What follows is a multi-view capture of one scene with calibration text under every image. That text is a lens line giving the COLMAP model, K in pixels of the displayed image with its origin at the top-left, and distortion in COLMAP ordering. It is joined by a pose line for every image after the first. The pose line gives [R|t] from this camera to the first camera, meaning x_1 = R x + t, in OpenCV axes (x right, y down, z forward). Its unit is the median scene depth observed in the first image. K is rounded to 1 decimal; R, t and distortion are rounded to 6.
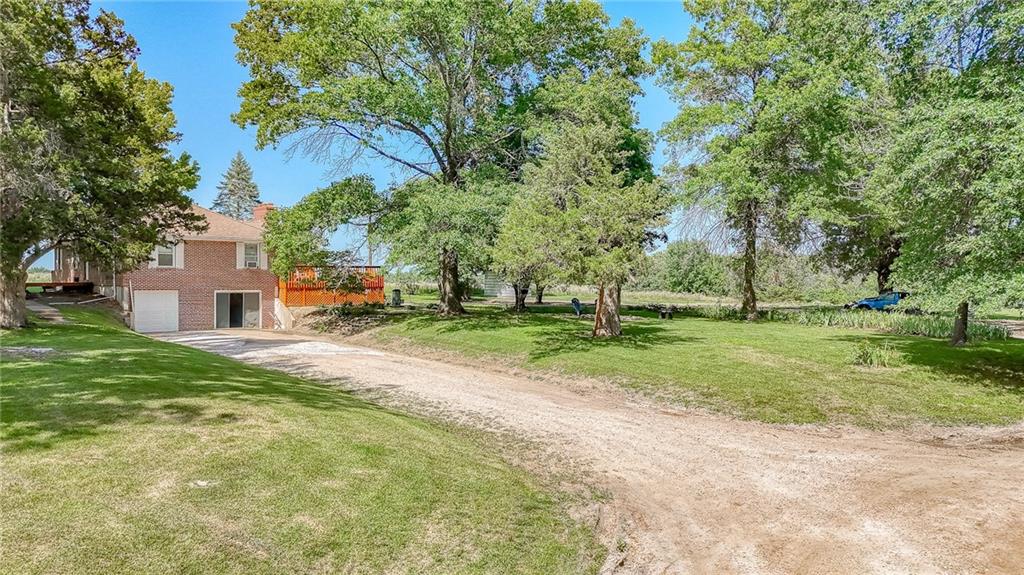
lens RADIAL K [[756.4, 0, 511.9], [0, 756.4, 283.8], [0, 0, 1]] dist [0.107501, -0.115921]
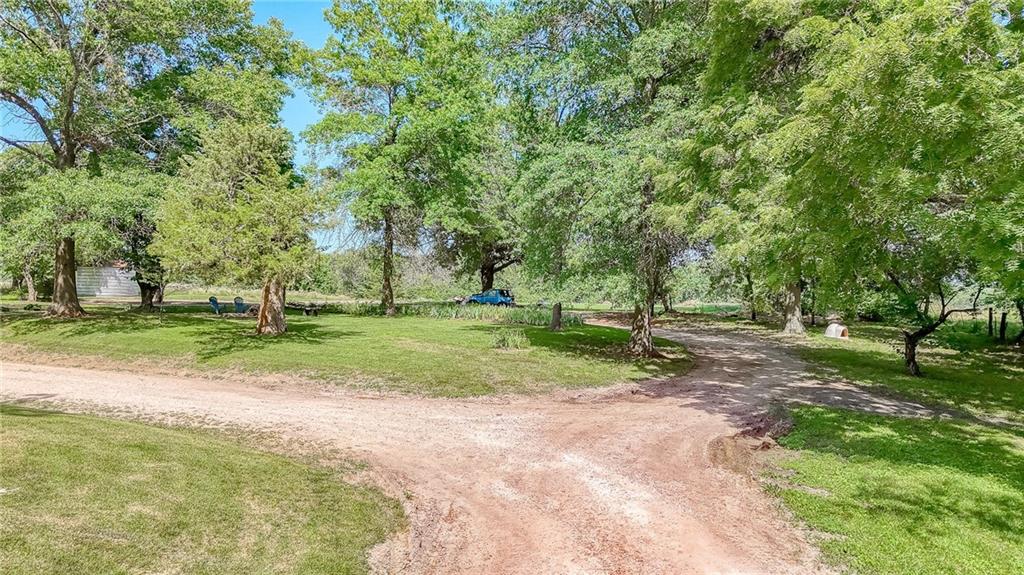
lens RADIAL K [[756.4, 0, 511.9], [0, 756.4, 283.8], [0, 0, 1]] dist [0.107501, -0.115921]
pose [[0.868673, 0.001084, 0.495385, -0.092873], [-0.002386, 0.999995, 0.001995, 0.000050], [-0.495380, -0.002915, 0.868671, -0.041463]]
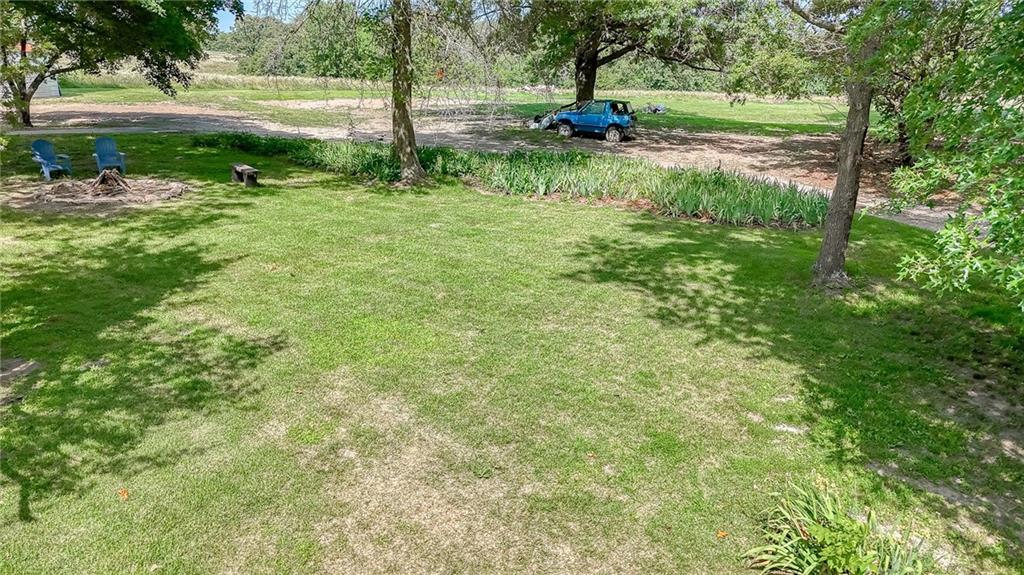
lens RADIAL K [[756.4, 0, 511.9], [0, 756.4, 283.8], [0, 0, 1]] dist [0.107501, -0.115921]
pose [[0.908381, -0.111761, 0.402931, 0.198879], [-0.011729, 0.956430, 0.291728, -0.048092], [-0.417979, -0.269726, 0.867492, 0.620936]]
